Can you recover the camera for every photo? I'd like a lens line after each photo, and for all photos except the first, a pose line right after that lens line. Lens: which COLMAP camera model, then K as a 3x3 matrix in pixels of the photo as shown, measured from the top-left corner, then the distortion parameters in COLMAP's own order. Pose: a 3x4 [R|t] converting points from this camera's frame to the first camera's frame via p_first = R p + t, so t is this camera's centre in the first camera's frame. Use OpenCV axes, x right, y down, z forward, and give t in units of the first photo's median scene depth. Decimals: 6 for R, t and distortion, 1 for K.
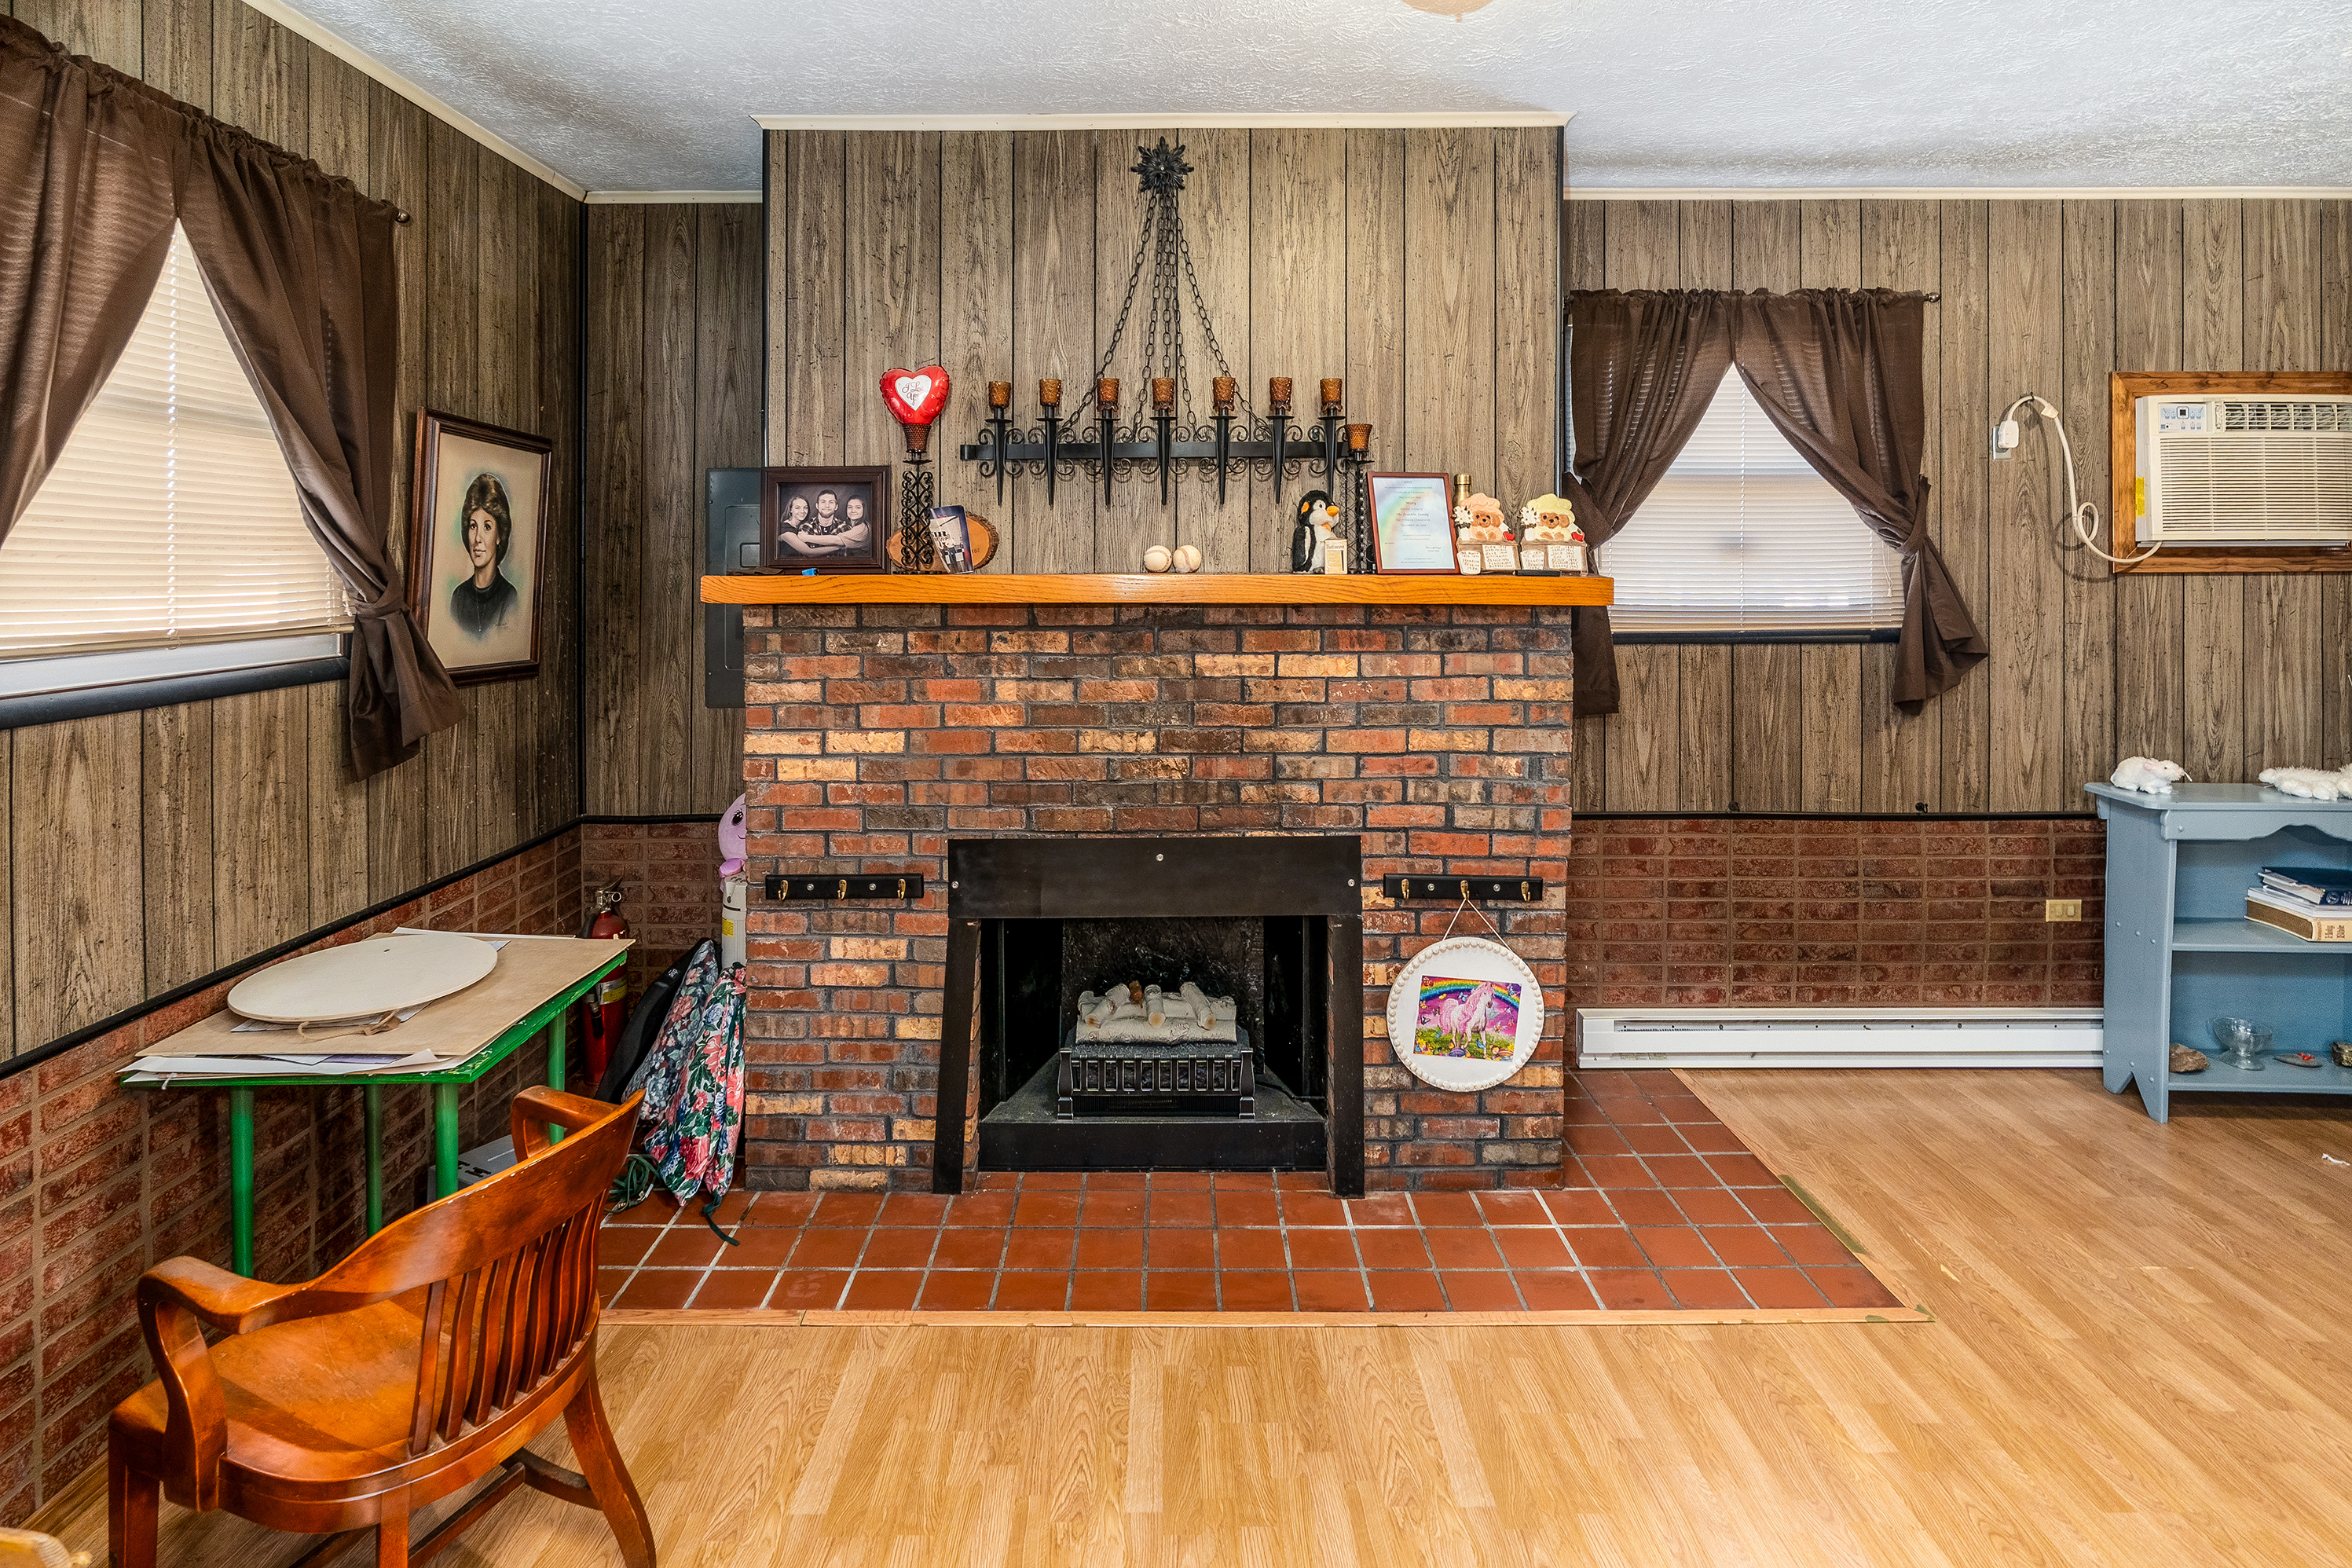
lens RADIAL K [[1109.2, 0, 1163.6], [0, 1109.2, 579.0], [0, 0, 1]] dist [-0.008621, 0.001958]
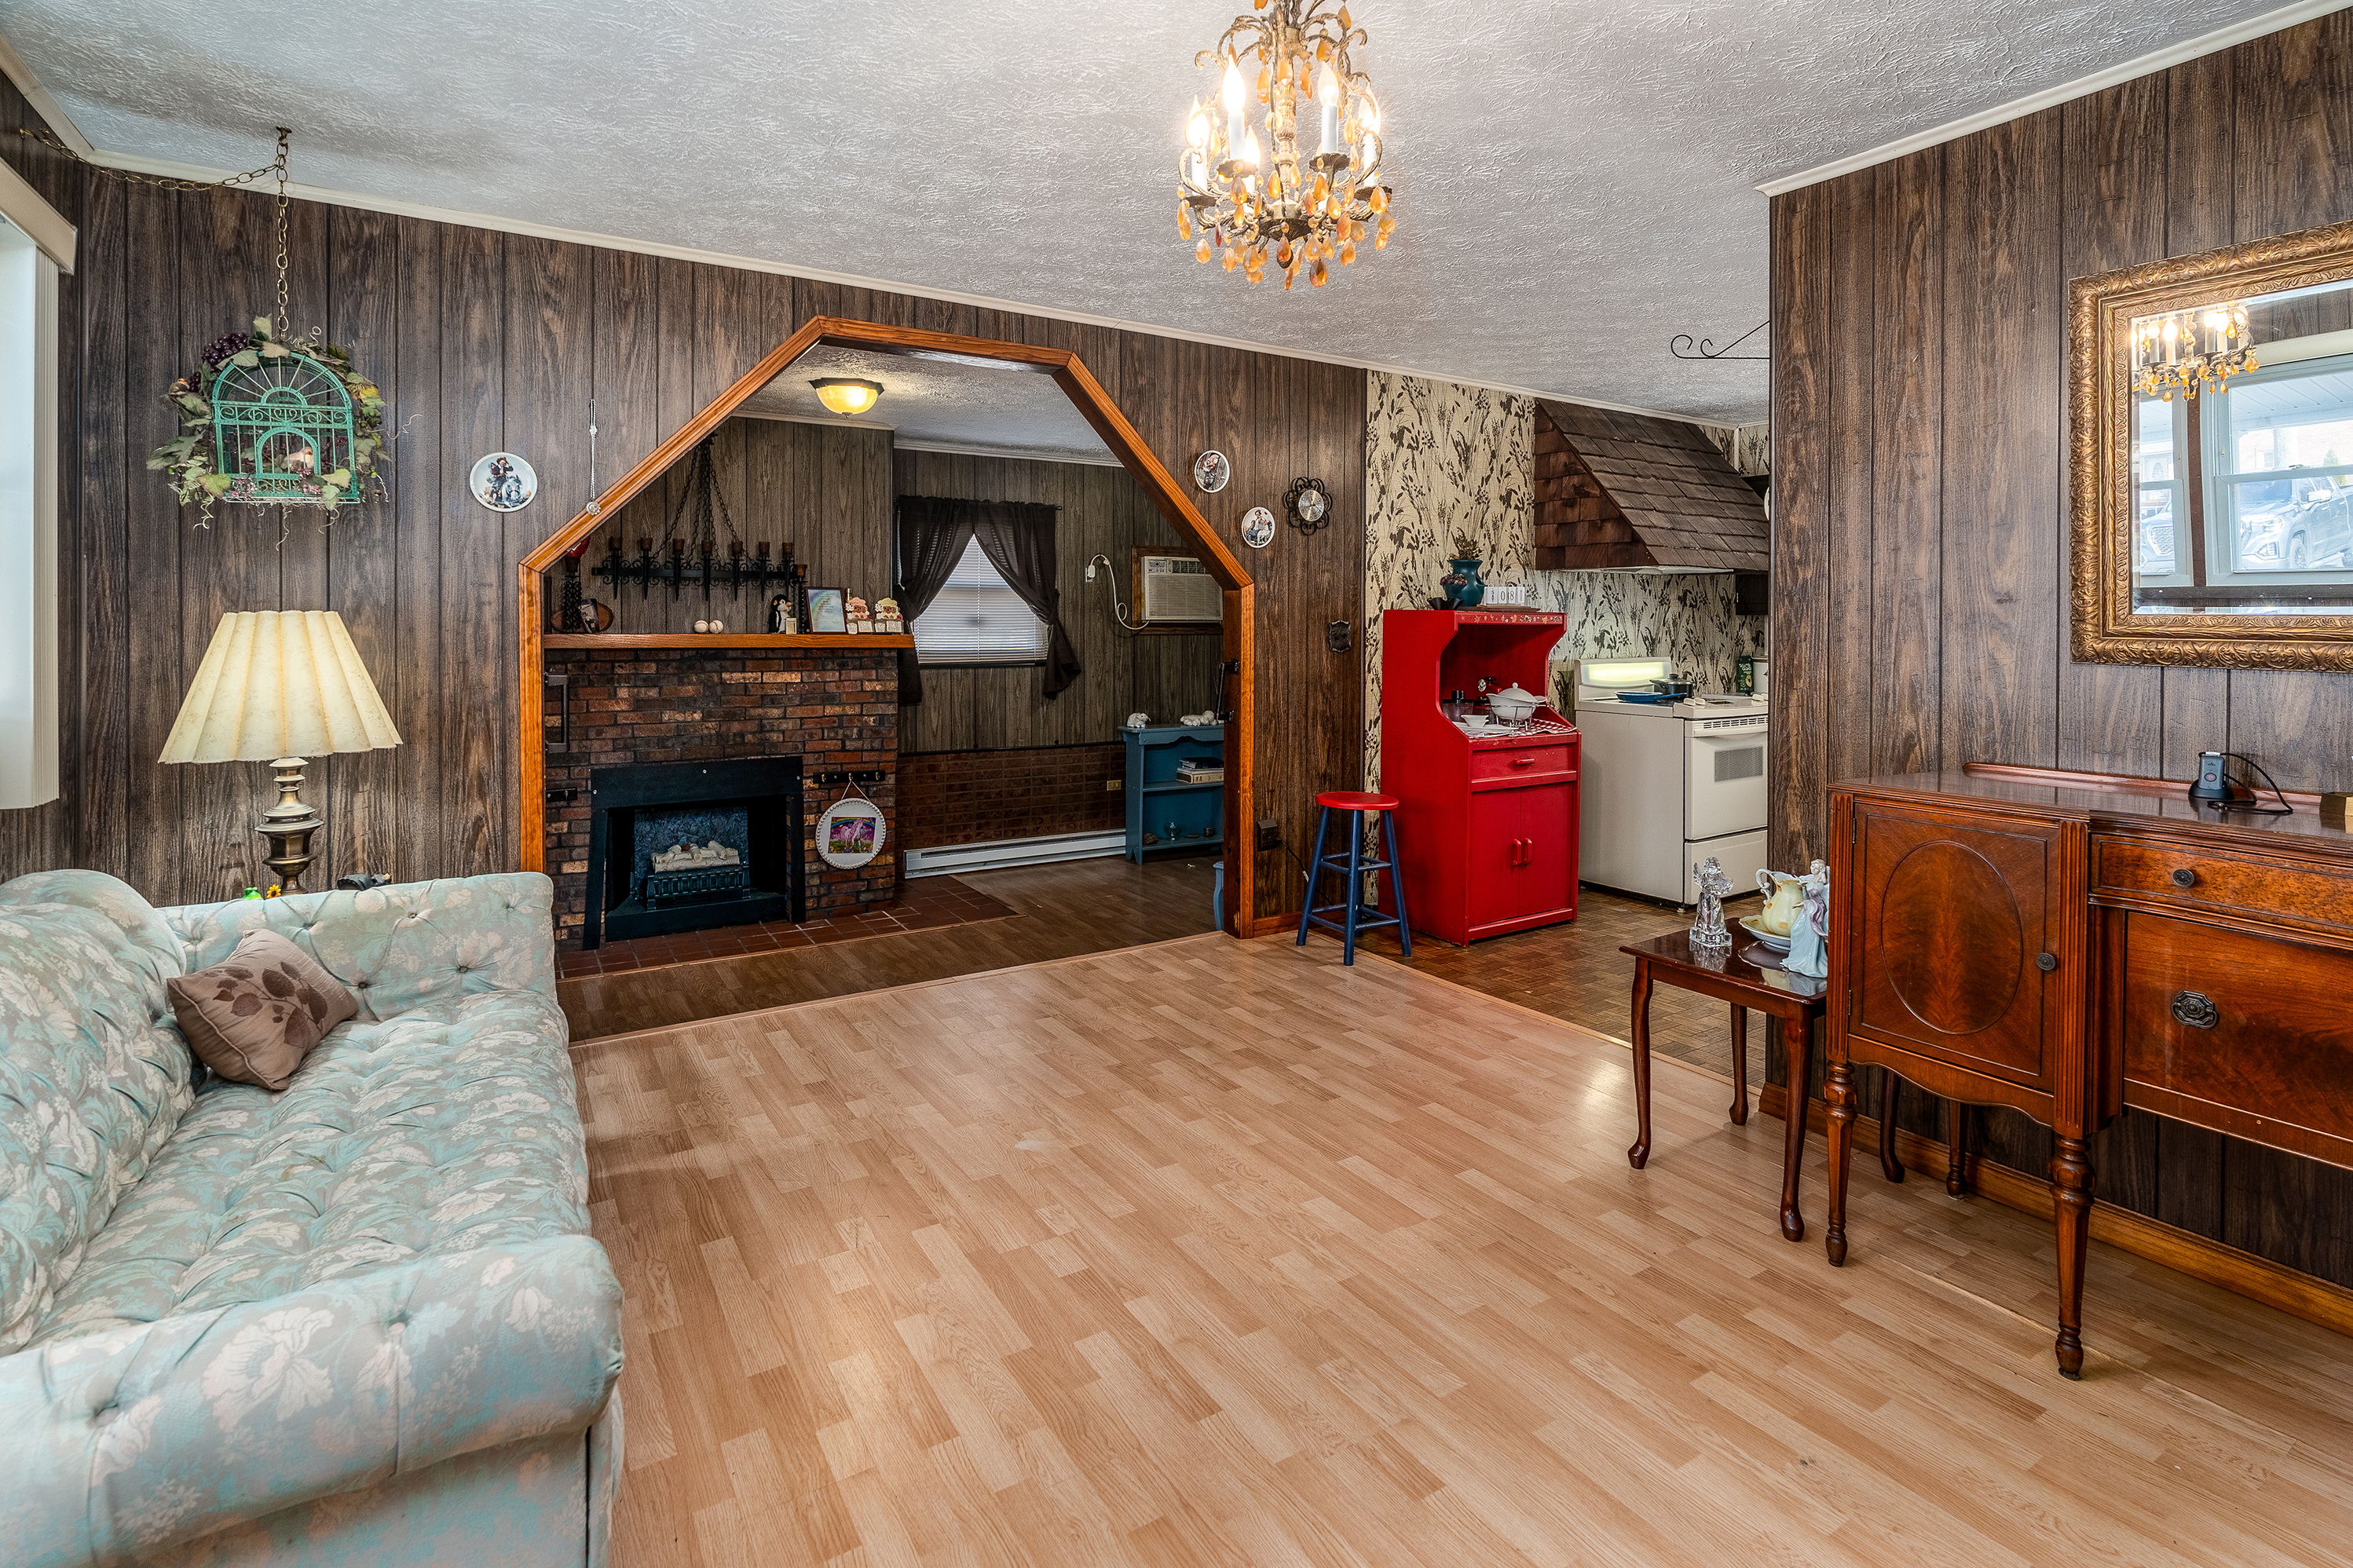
lens RADIAL K [[1109.6, 0, 1137.1], [0, 1109.6, 634.6], [0, 0, 1]] dist [-0.008621, 0.001958]
pose [[0.854936, 0.000045, 0.518733, -0.376529], [0.002259, 0.999990, -0.003809, 0.005927], [-0.518728, 0.004428, 0.854928, -1.156787]]
